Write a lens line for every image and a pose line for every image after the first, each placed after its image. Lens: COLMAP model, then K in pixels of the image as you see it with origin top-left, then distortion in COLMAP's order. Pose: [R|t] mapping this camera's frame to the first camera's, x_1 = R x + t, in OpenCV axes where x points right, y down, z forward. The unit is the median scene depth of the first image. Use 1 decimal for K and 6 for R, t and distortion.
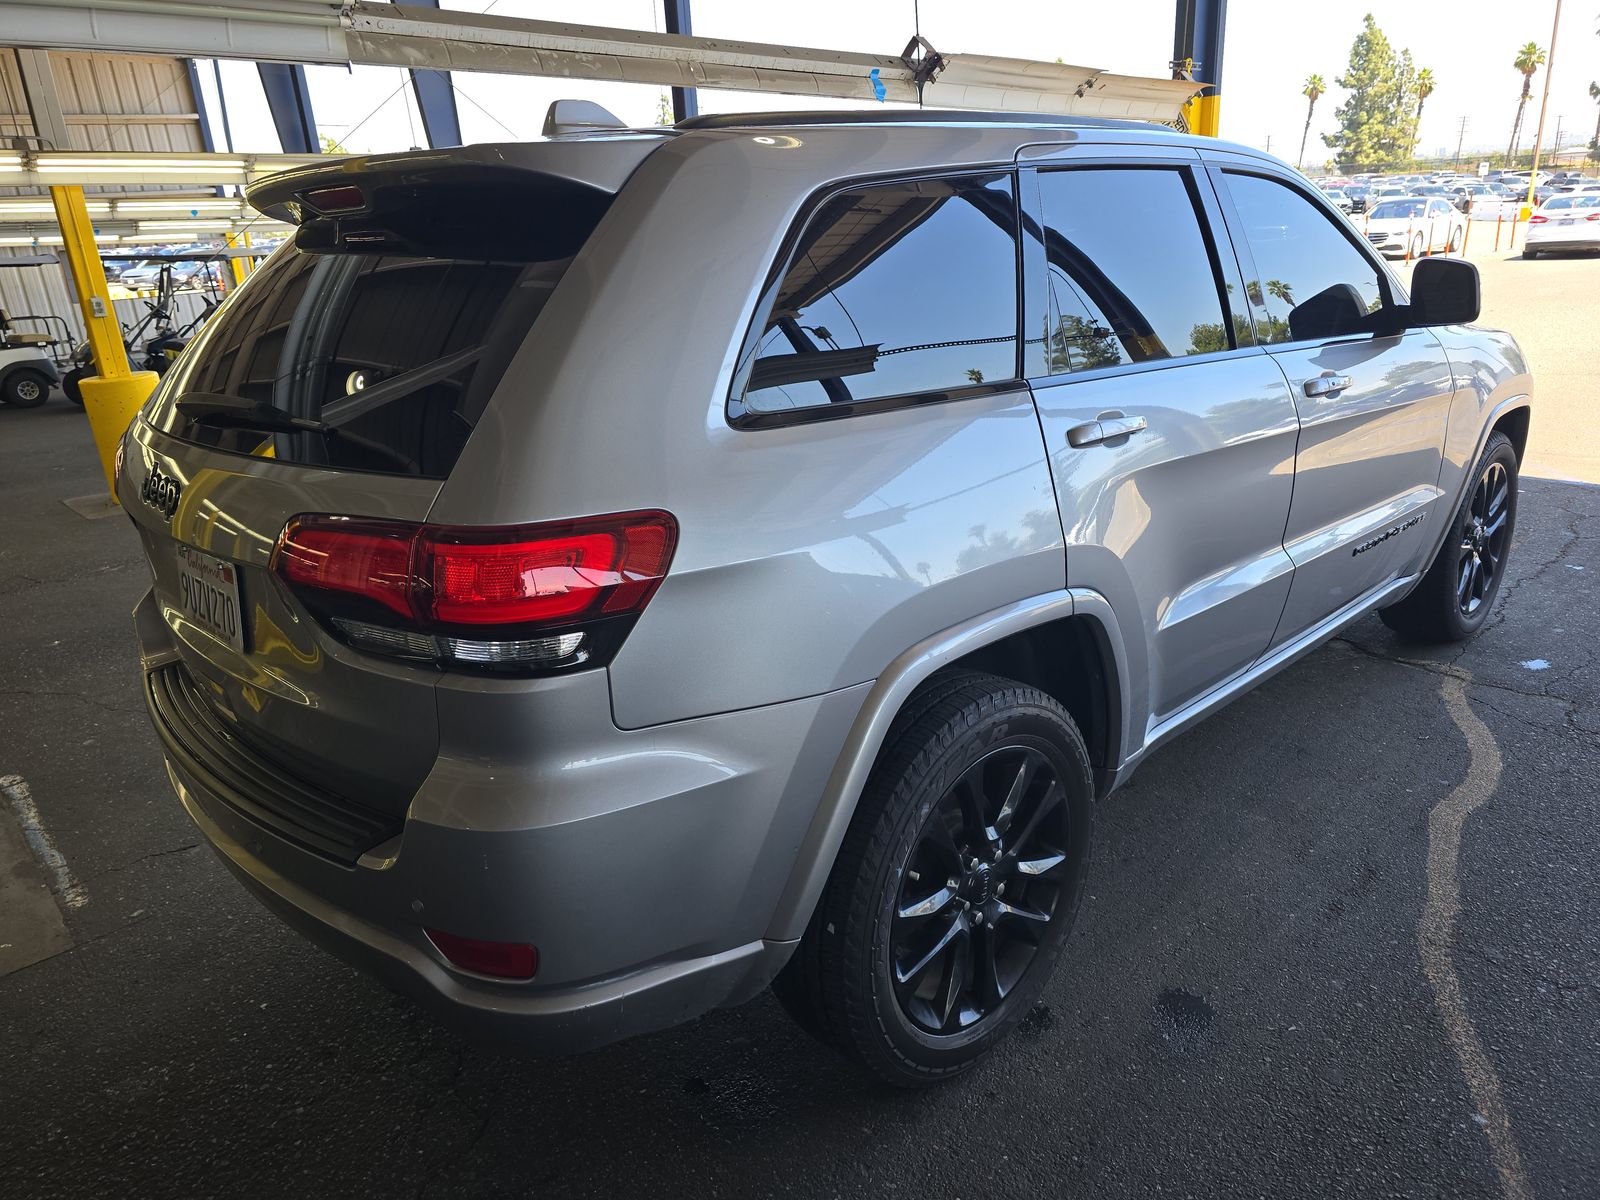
lens RADIAL K [[1078.7, 0, 801.5], [0, 1078.7, 599.4], [0, 0, 1]] dist [0.010907, -0.010574]
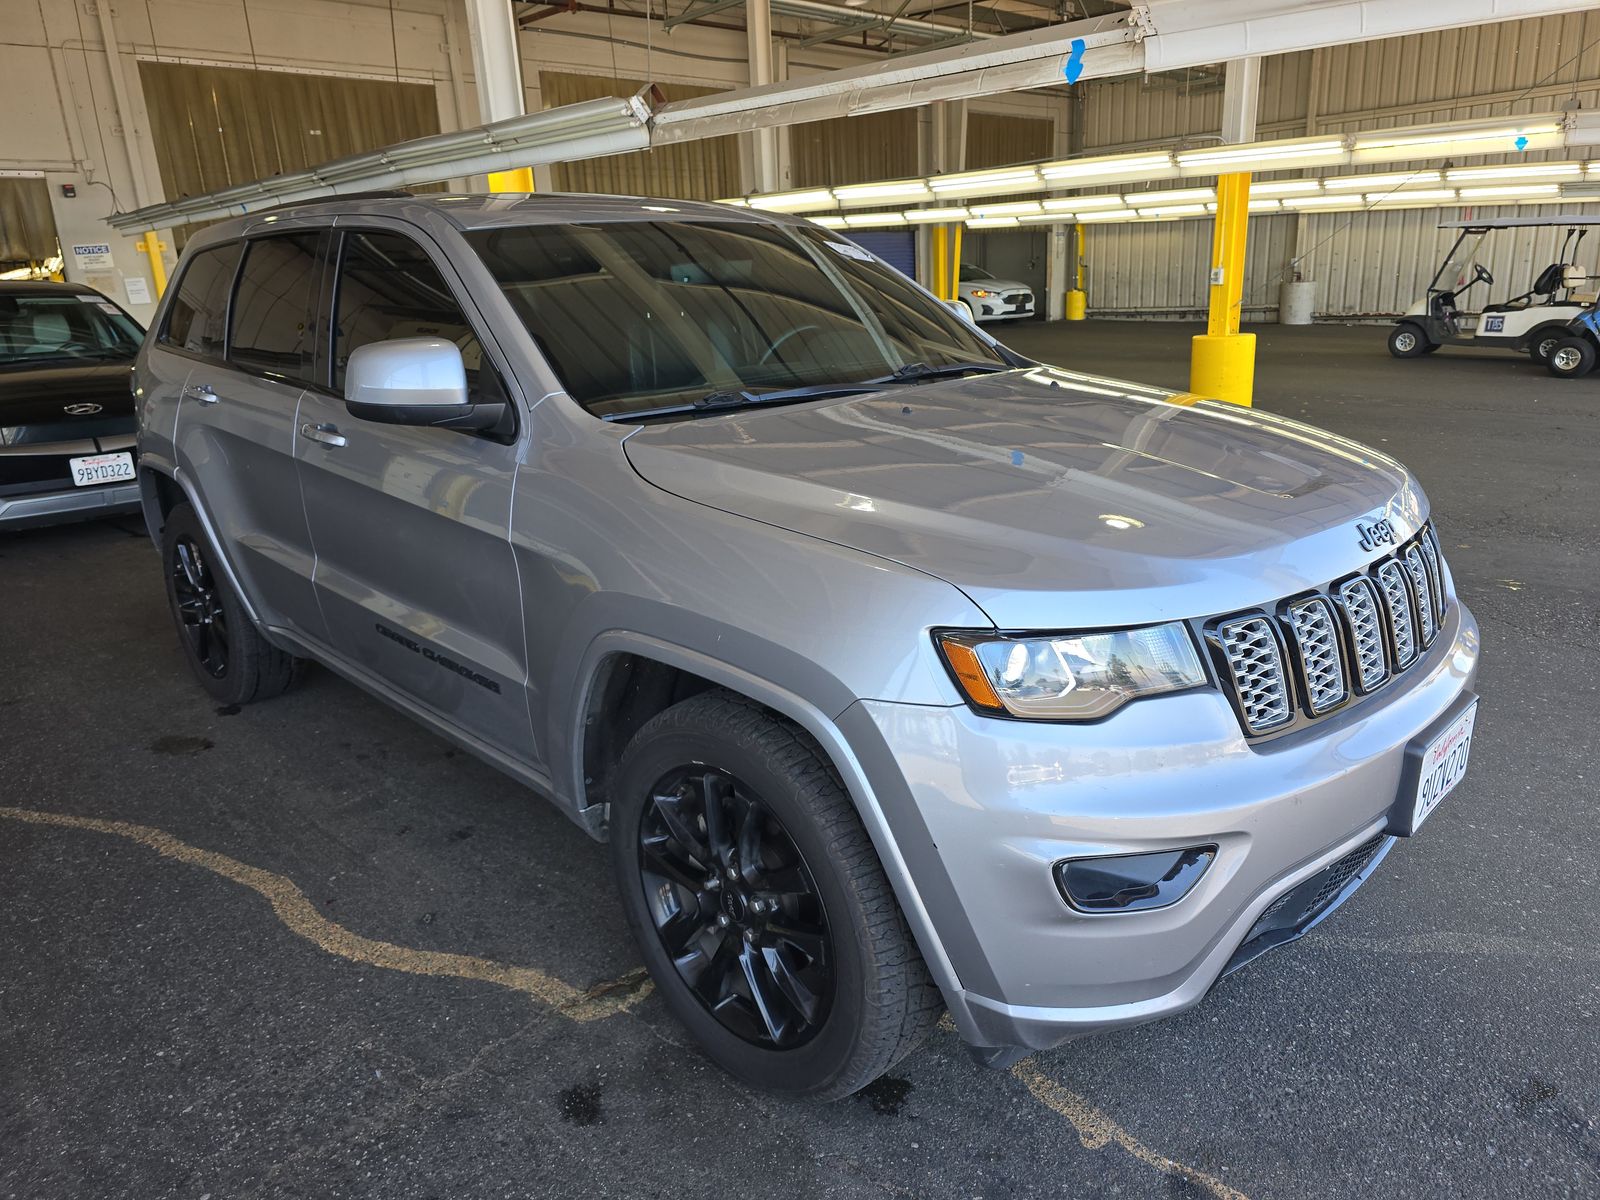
lens RADIAL K [[1078.7, 0, 799.3], [0, 1078.7, 597.5], [0, 0, 1]] dist [0.010907, -0.010574]
pose [[0.018799, 0.333334, -0.942621, 1.134498], [-0.284628, 0.905563, 0.314553, -0.375797], [0.958454, 0.262383, 0.111899, 1.005874]]
